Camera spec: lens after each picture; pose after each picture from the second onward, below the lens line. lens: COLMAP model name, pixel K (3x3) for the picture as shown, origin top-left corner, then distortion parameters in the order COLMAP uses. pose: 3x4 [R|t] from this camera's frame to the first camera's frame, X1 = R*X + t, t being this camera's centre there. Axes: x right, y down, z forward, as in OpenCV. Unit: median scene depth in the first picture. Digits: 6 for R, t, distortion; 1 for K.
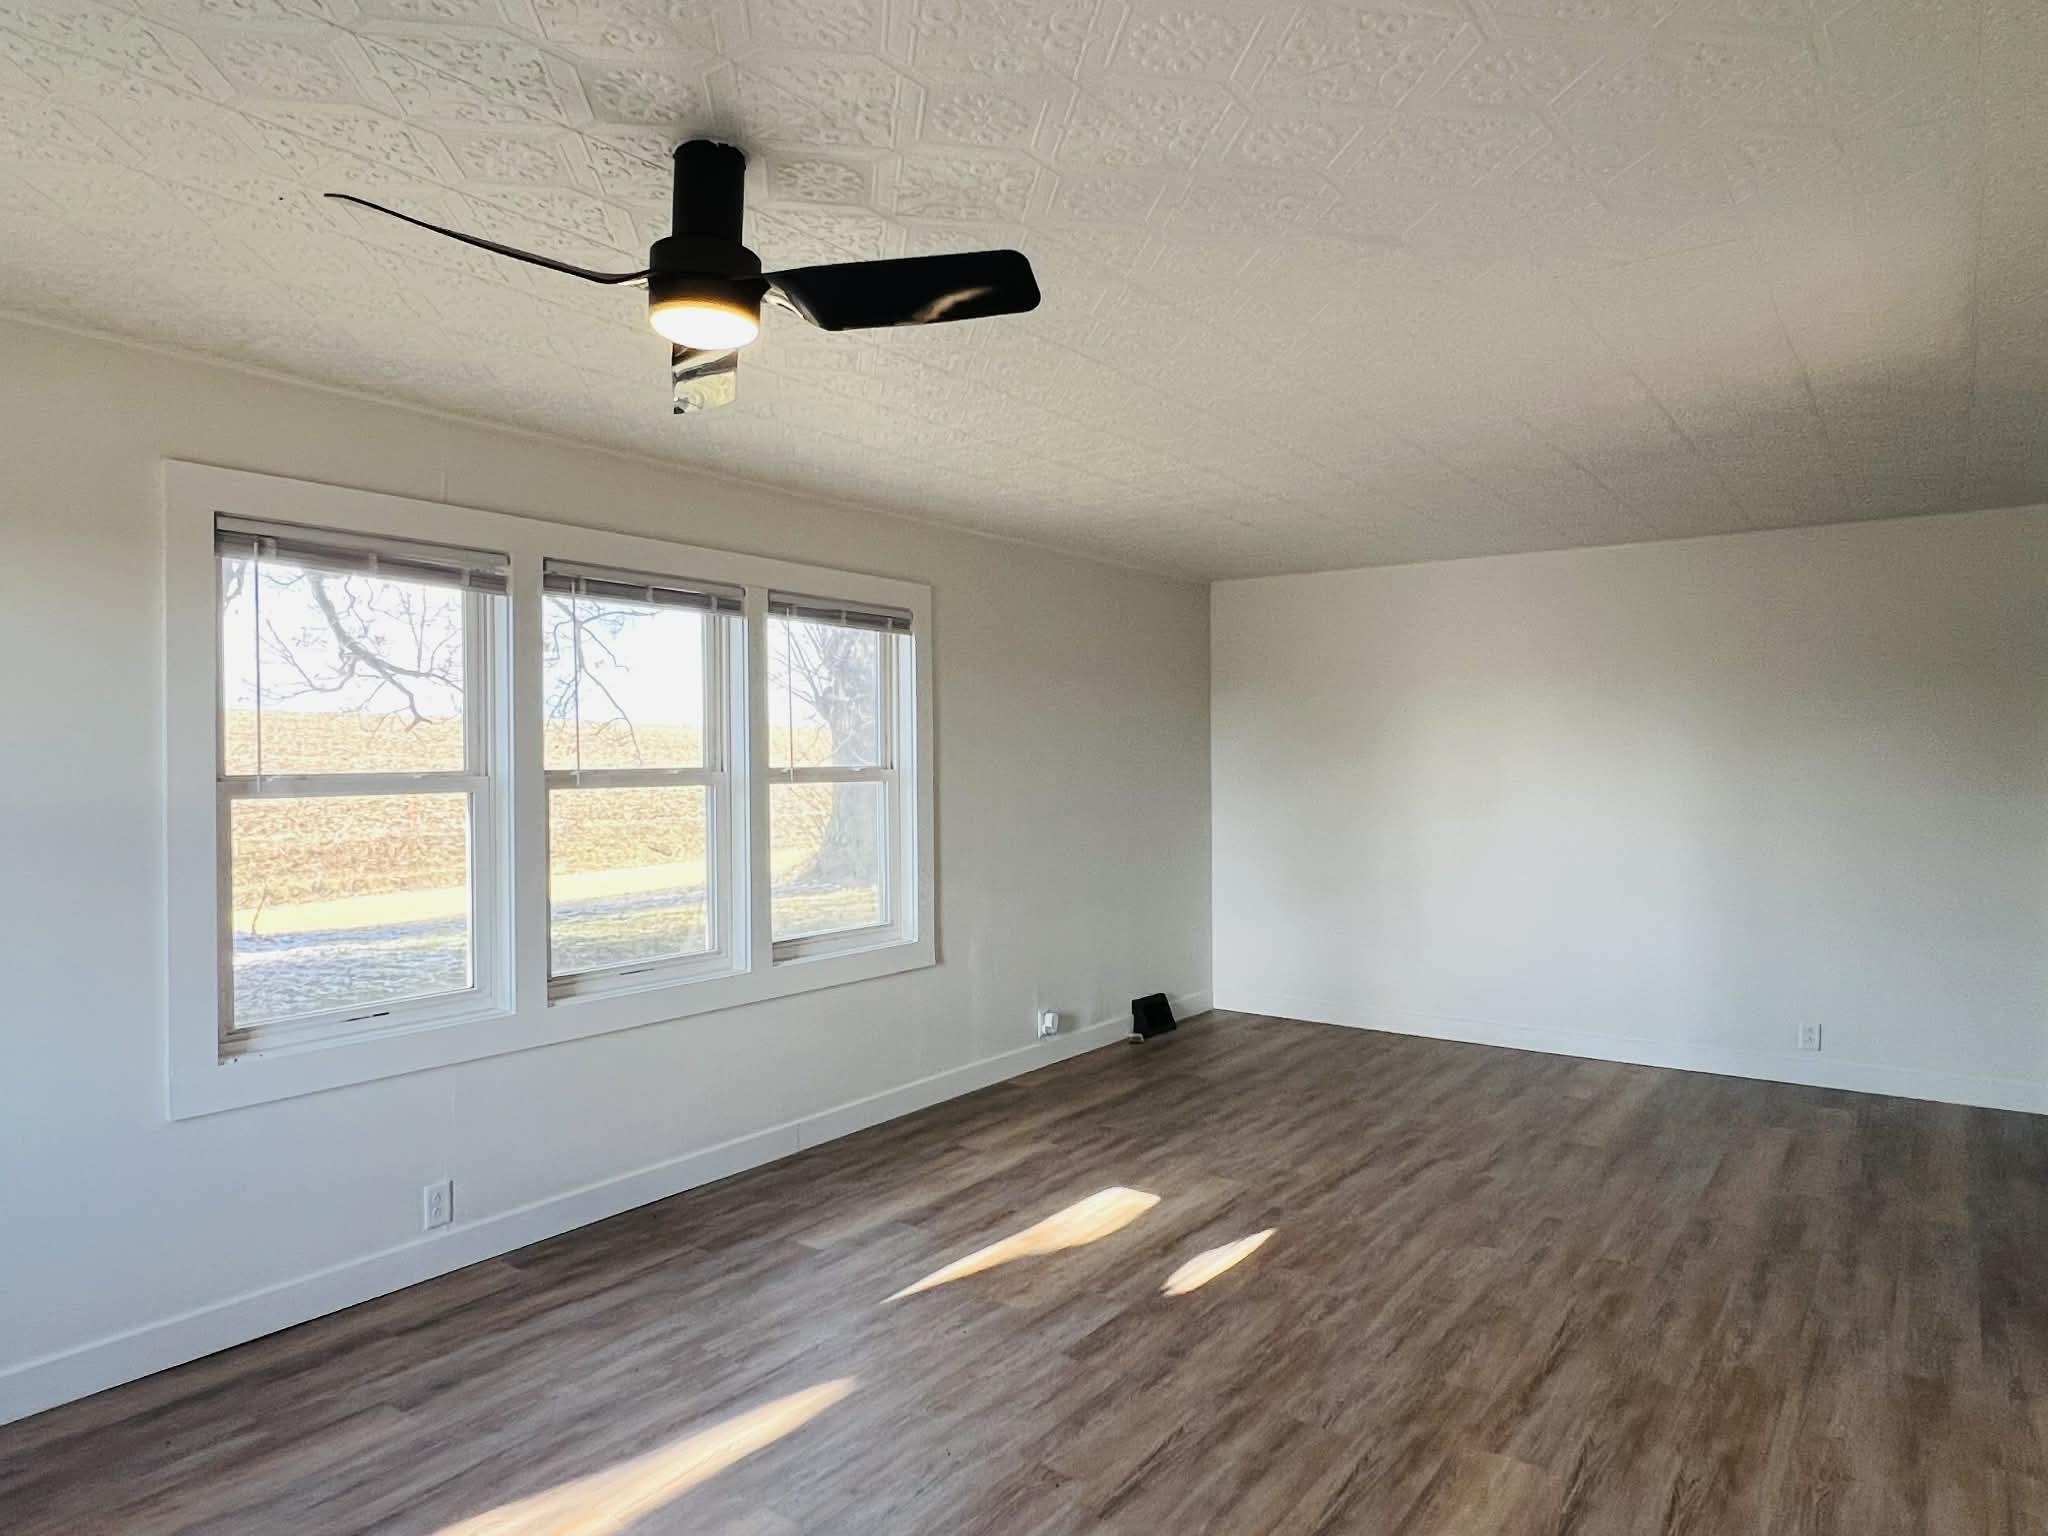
lens RADIAL K [[1375.8, 0, 1004.3], [0, 1375.8, 773.6], [0, 0, 1]] dist [0.004945, 0.005810]
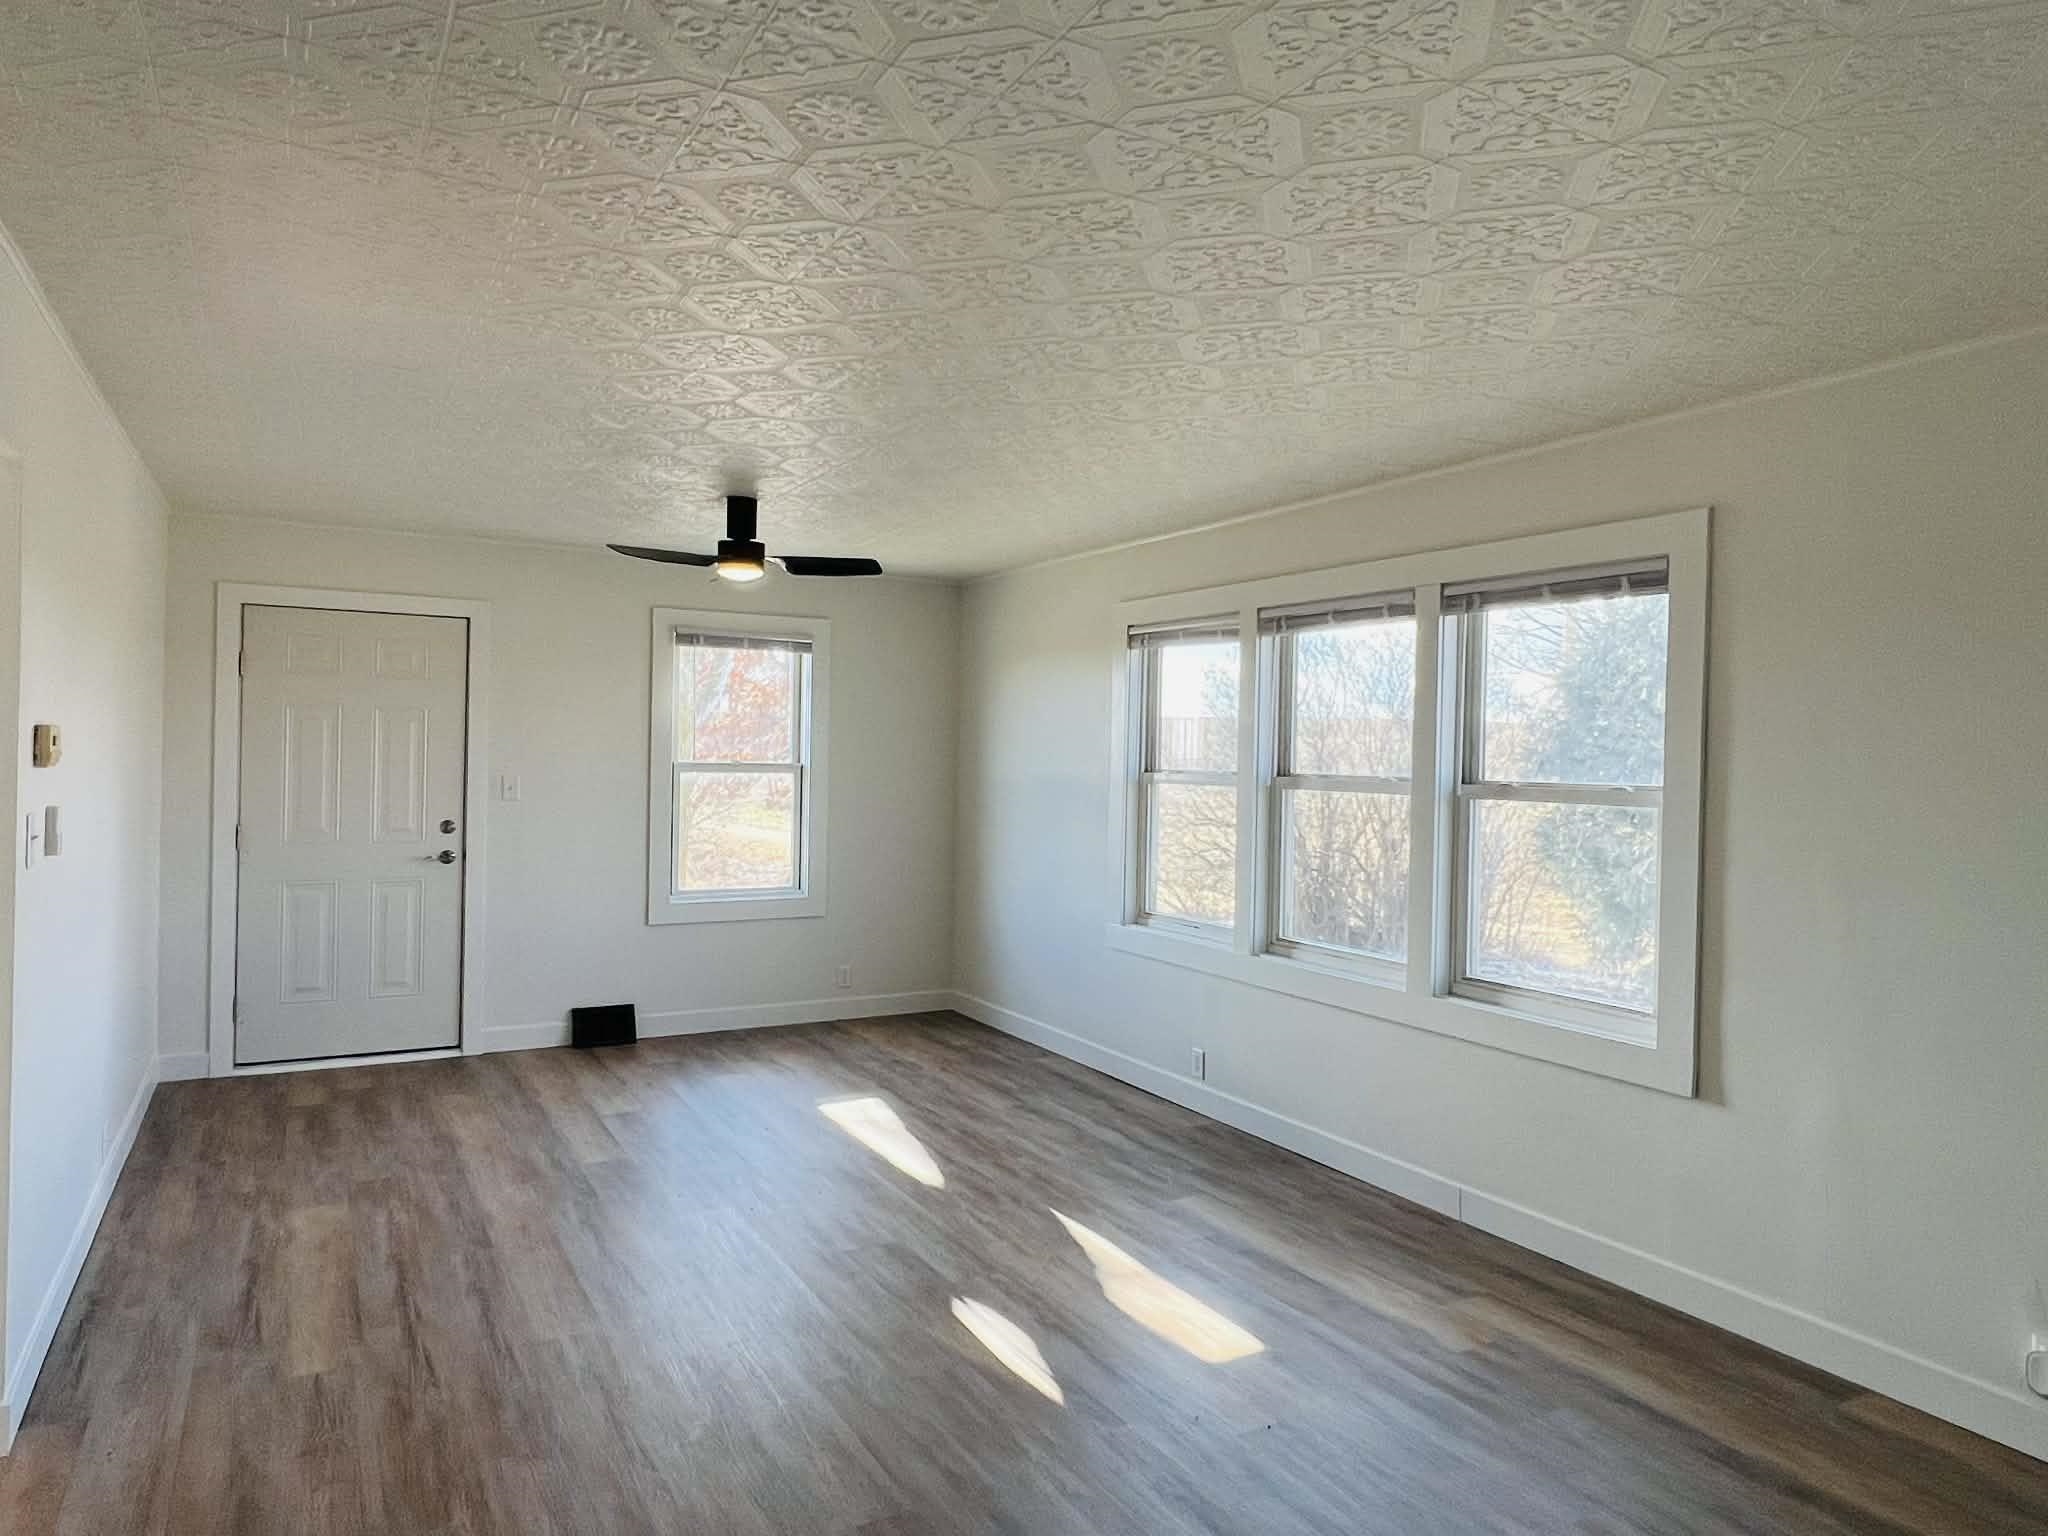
lens RADIAL K [[1364.4, 0, 995.8], [0, 1364.4, 755.4], [0, 0, 1]] dist [-0.000636, -0.002294]
pose [[-0.469410, -0.003545, -0.882973, 0.822283], [-0.029158, 0.999509, 0.011488, -0.022774], [0.882499, 0.031138, -0.469282, 1.245194]]
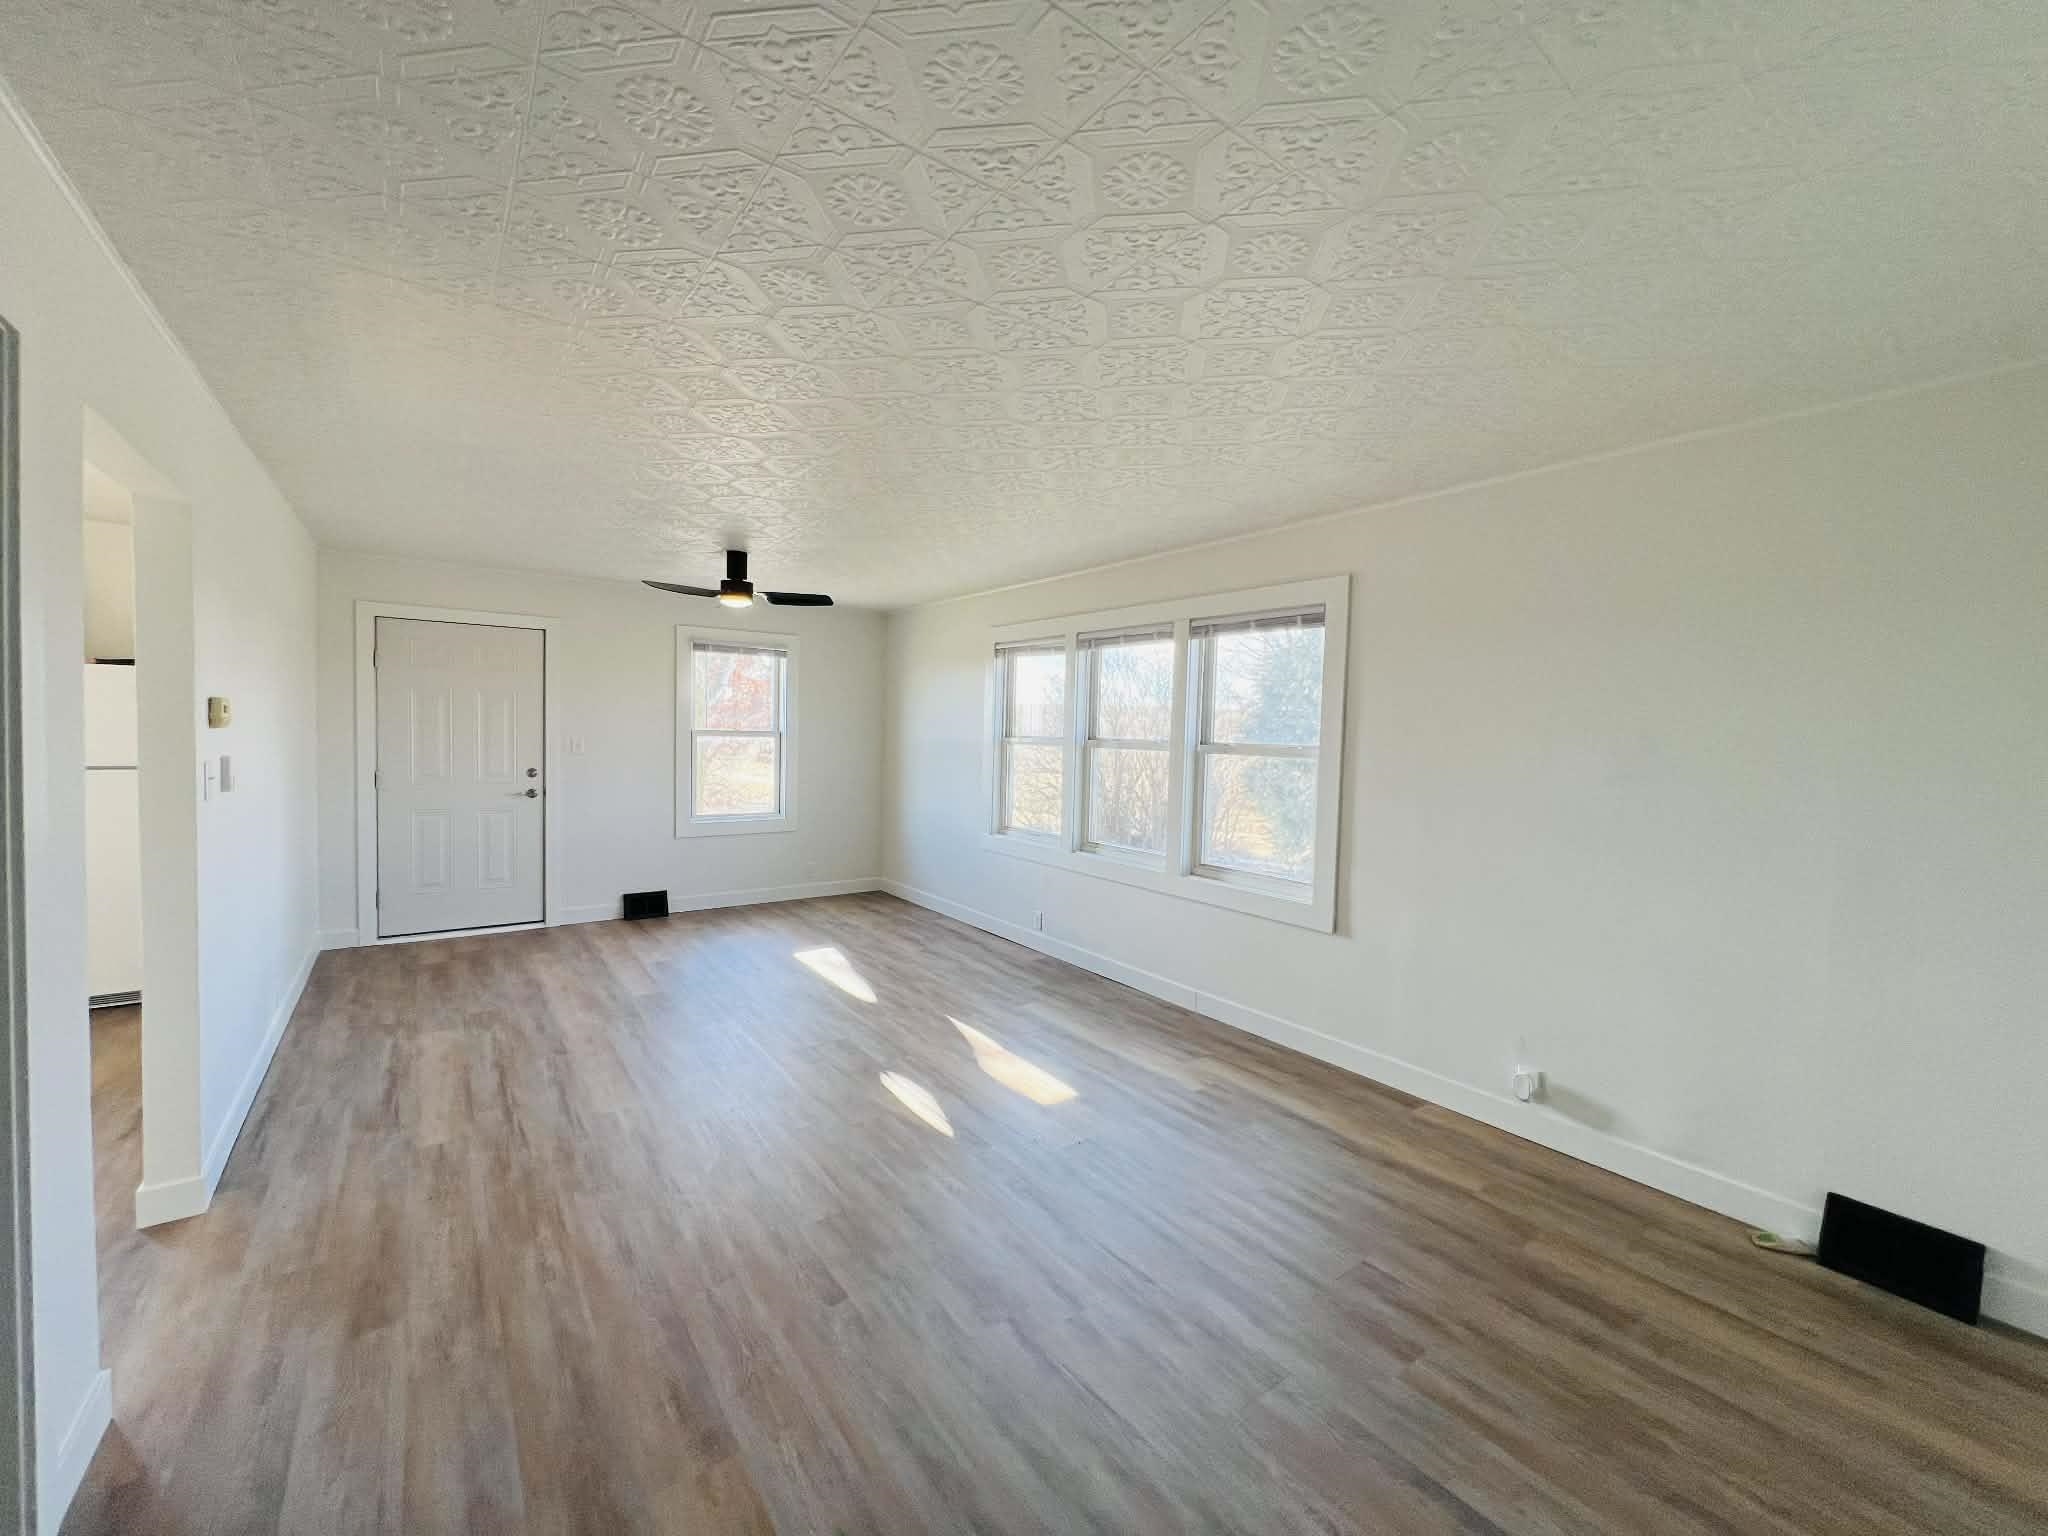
lens RADIAL K [[869.2, 0, 1024.0], [0, 869.2, 768.0], [0, 0, 1]] dist [-0.000586, 0.000247]
pose [[-0.351425, 0.036794, -0.935493, 0.812872], [-0.035509, 0.997985, 0.052591, -0.019060], [0.935542, 0.051700, -0.349410, 1.243123]]
